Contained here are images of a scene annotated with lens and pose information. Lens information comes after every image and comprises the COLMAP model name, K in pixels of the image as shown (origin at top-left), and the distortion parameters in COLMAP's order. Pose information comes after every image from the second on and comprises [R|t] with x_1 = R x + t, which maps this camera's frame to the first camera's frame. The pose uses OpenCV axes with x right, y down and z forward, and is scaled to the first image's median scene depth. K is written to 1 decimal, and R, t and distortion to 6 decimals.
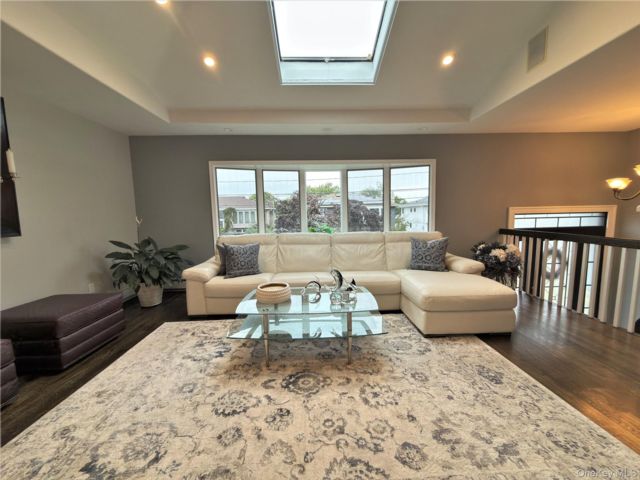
lens RADIAL K [[254.0, 0, 320.9], [0, 254.0, 240.5], [0, 0, 1]] dist [0.000320, 0.000068]
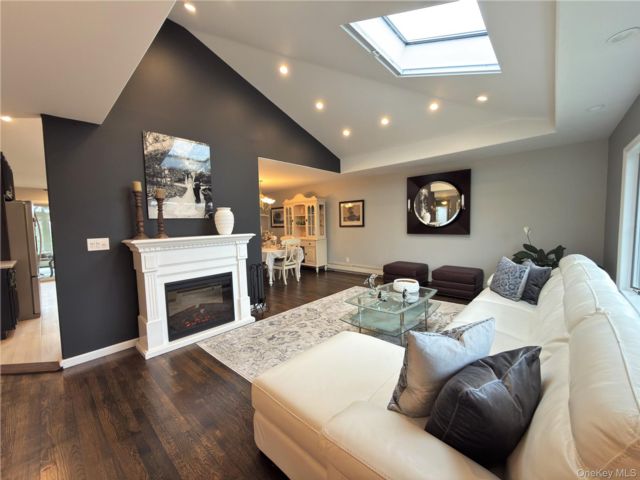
lens RADIAL K [[254.0, 0, 321.4], [0, 254.0, 239.9], [0, 0, 1]] dist [0.000320, 0.000068]
pose [[-0.695674, 0.083693, -0.713466, 0.822540], [-0.035591, 0.987955, 0.150595, -0.177897], [0.717475, 0.130158, -0.684316, 1.152976]]
